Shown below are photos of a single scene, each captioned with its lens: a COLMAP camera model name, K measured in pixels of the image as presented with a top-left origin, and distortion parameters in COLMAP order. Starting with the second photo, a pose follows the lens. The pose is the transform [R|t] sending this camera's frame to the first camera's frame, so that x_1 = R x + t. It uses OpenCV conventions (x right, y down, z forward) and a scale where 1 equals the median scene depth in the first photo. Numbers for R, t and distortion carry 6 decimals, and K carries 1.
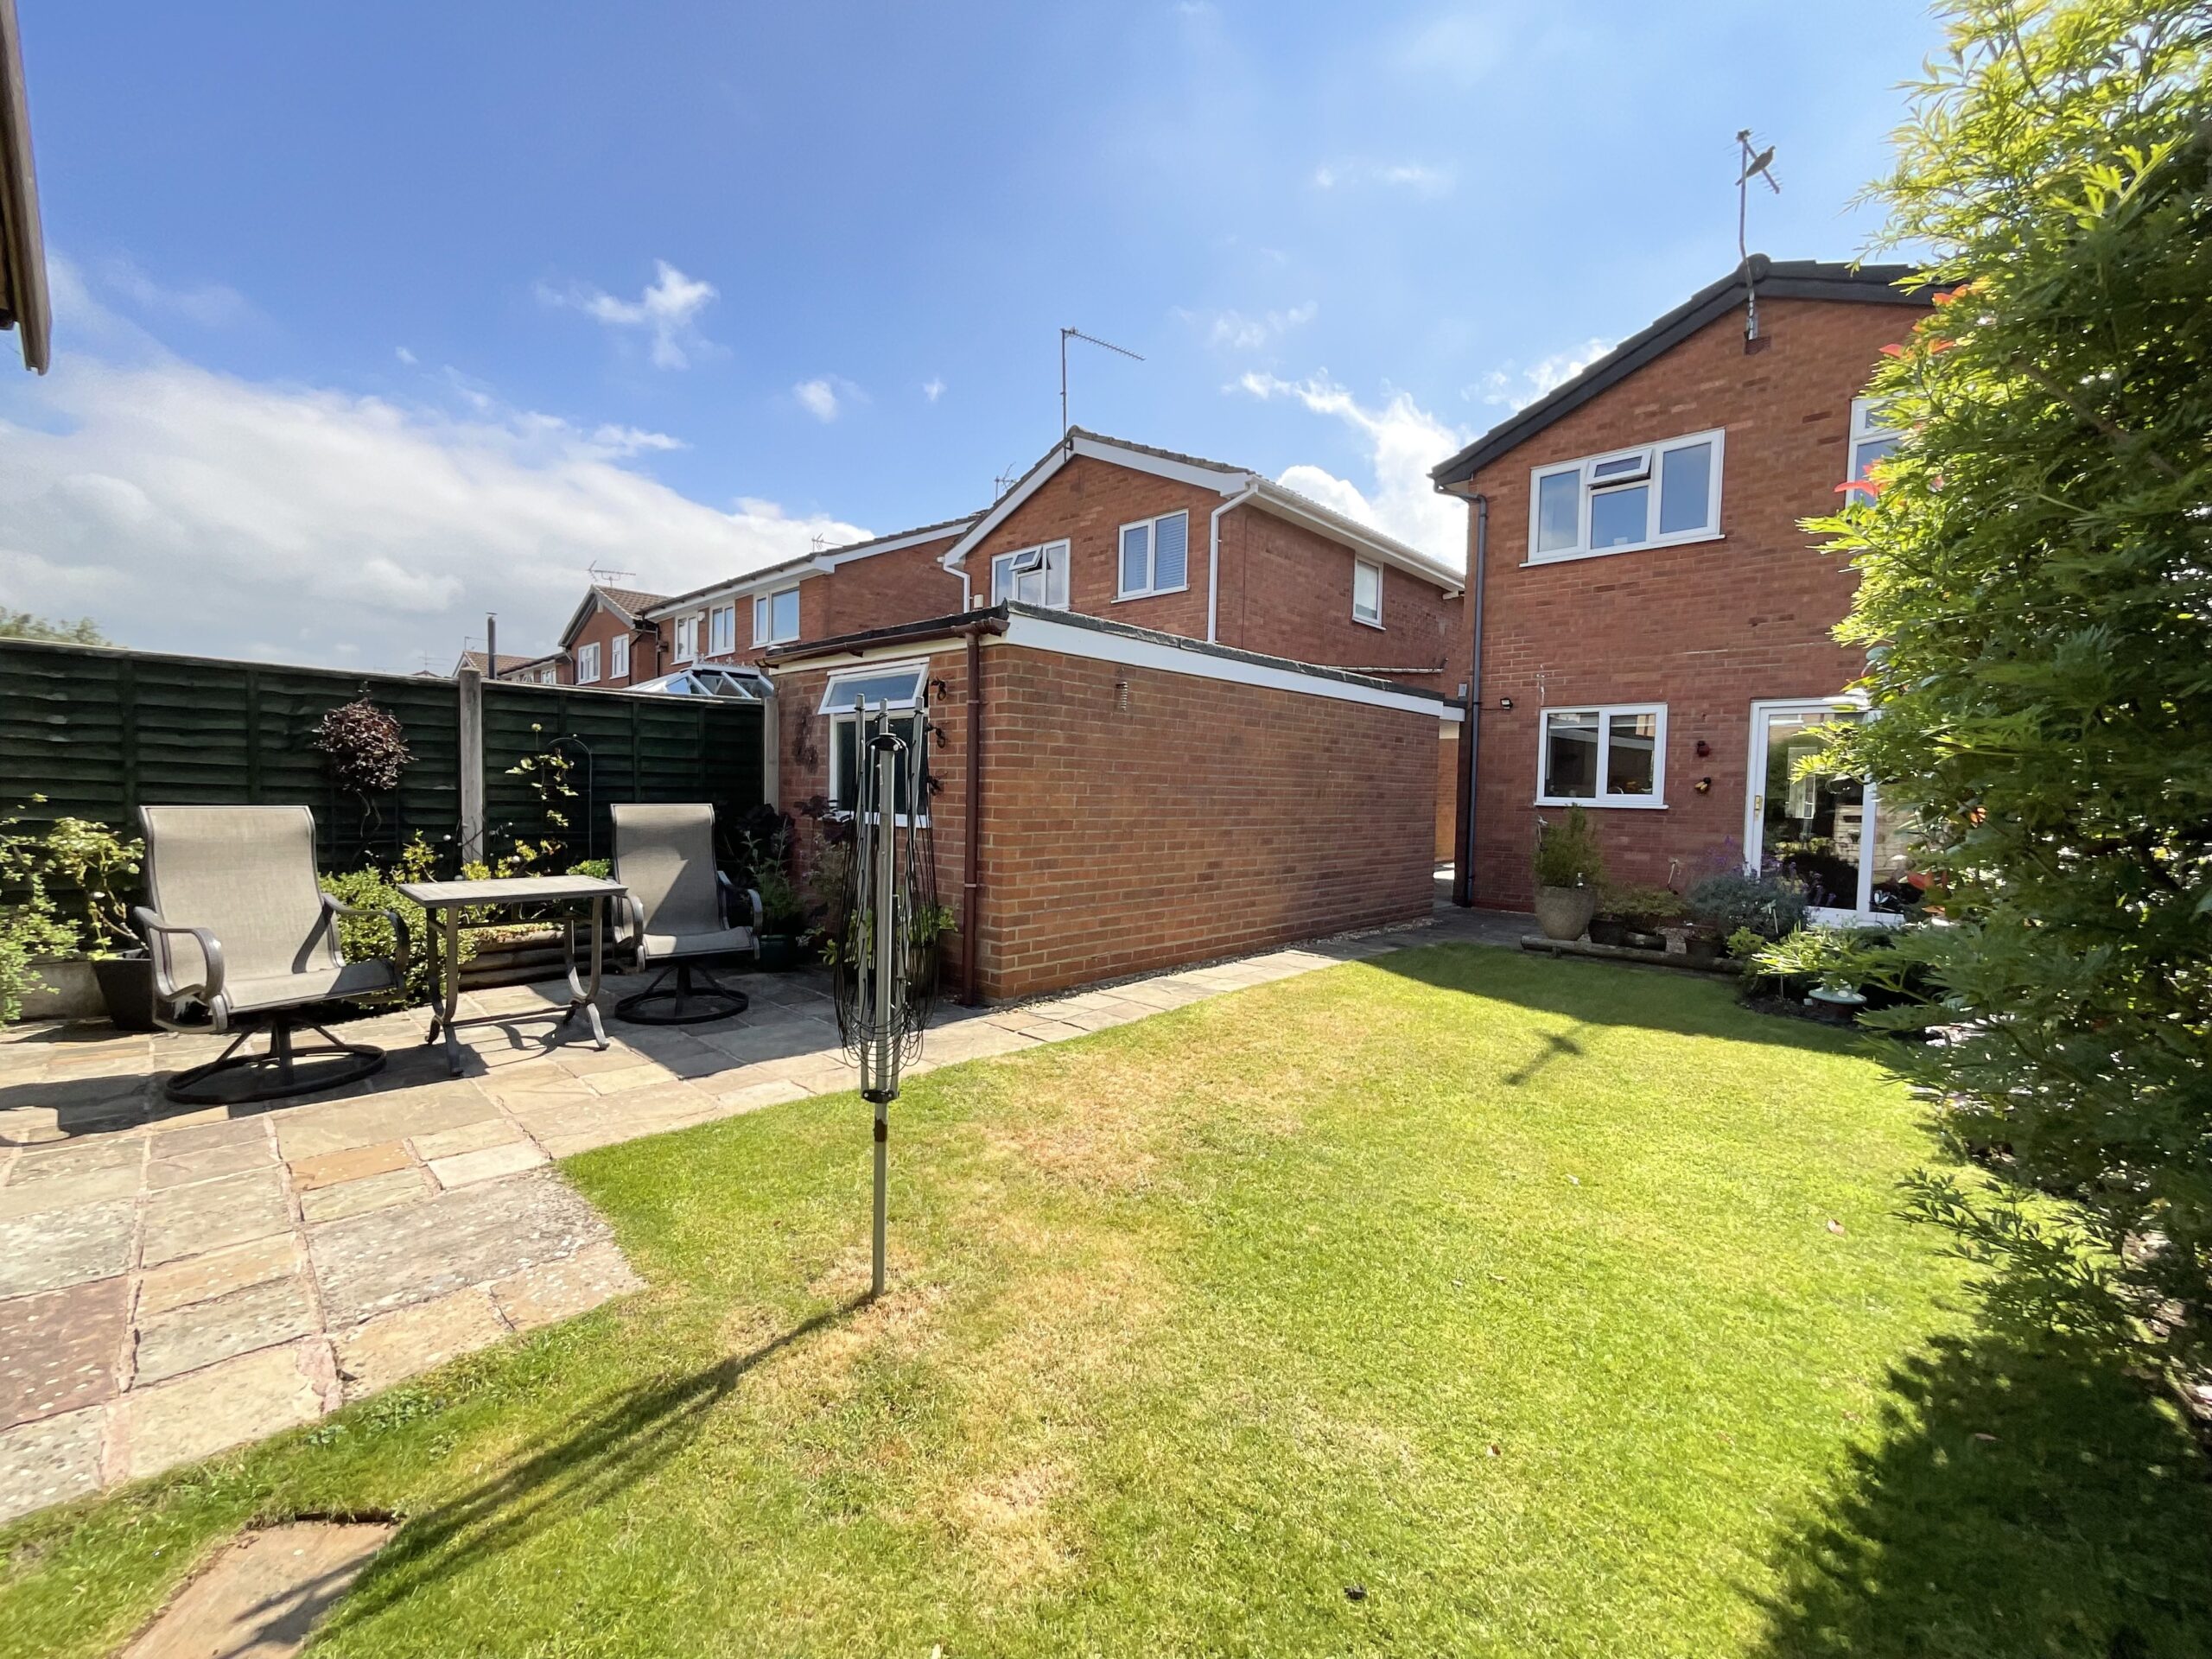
lens RADIAL K [[902.9, 0, 1102.4], [0, 902.9, 827.6], [0, 0, 1]] dist [-0.010519, 0.009773]
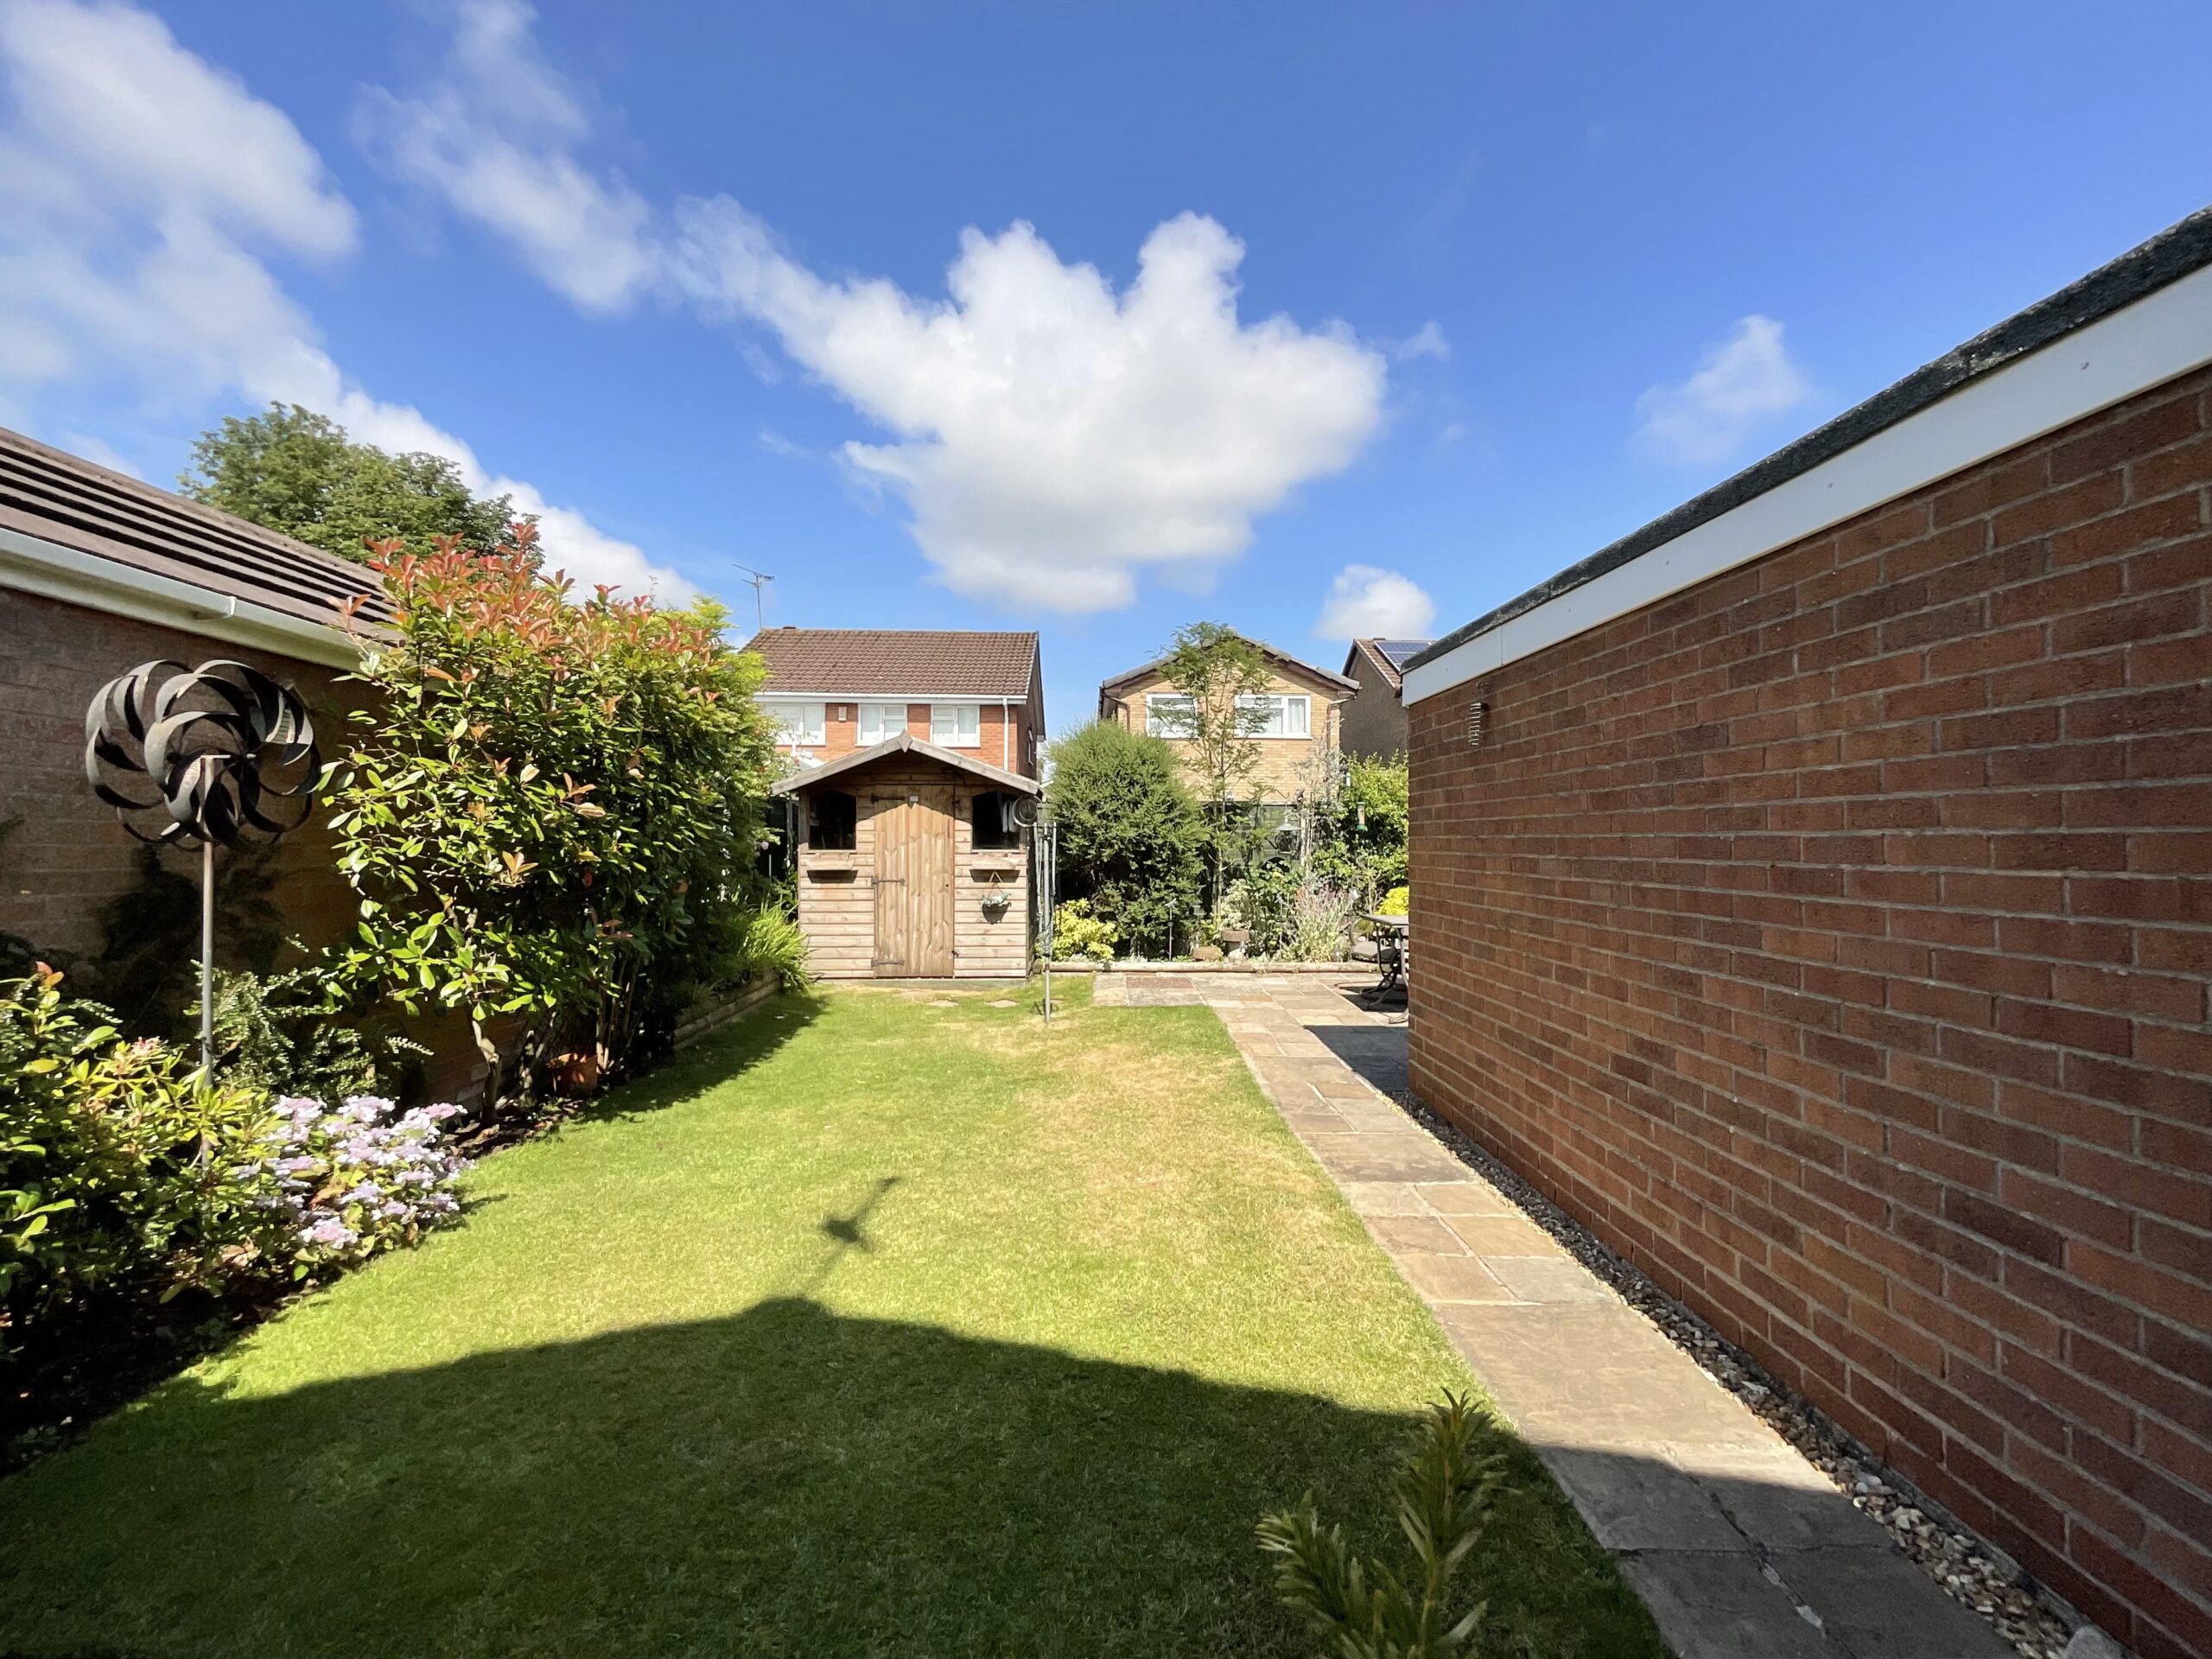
lens RADIAL K [[902.9, 0, 1102.4], [0, 902.9, 827.6], [0, 0, 1]] dist [-0.010519, 0.009773]
pose [[-0.708541, -0.040366, -0.704514, 0.597826], [-0.059698, 0.998212, 0.002846, -0.046294], [0.703140, 0.044075, -0.709685, 1.116628]]
